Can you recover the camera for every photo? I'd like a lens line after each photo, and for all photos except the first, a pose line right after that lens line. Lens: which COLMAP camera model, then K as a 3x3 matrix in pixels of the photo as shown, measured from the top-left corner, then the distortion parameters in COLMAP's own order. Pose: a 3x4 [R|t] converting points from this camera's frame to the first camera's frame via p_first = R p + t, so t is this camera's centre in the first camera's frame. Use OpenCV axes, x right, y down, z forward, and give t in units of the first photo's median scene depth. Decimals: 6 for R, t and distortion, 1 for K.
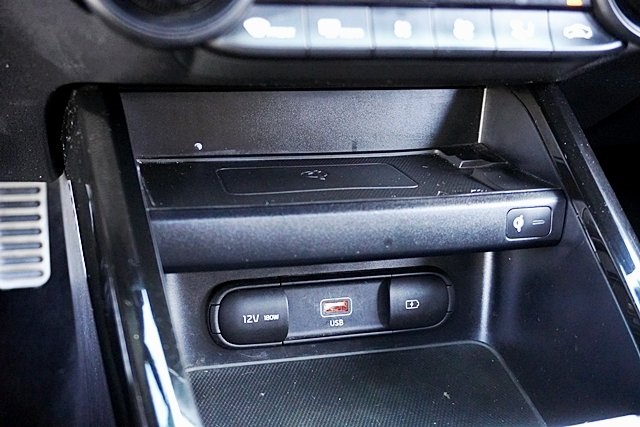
lens RADIAL K [[755.1, 0, 318.2], [0, 755.1, 208.5], [0, 0, 1]] dist [0.005995, 0.000000]
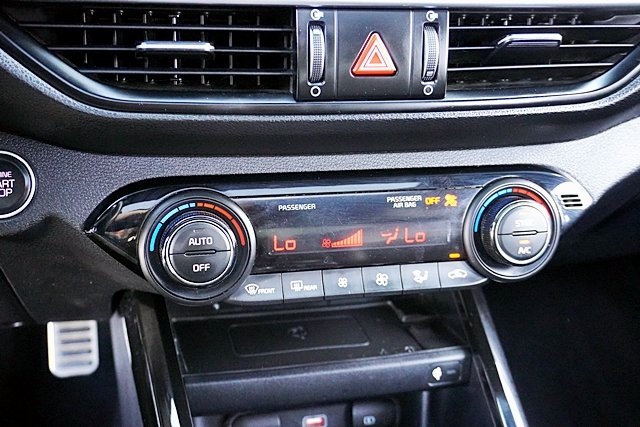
lens RADIAL K [[755.1, 0, 321.8], [0, 755.1, 211.5], [0, 0, 1]] dist [0.005995, 0.000000]
pose [[0.999846, -0.006637, -0.016255, 0.068059], [0.006480, 0.999932, -0.009674, -0.269584], [0.016318, 0.009567, 0.999821, -0.440920]]
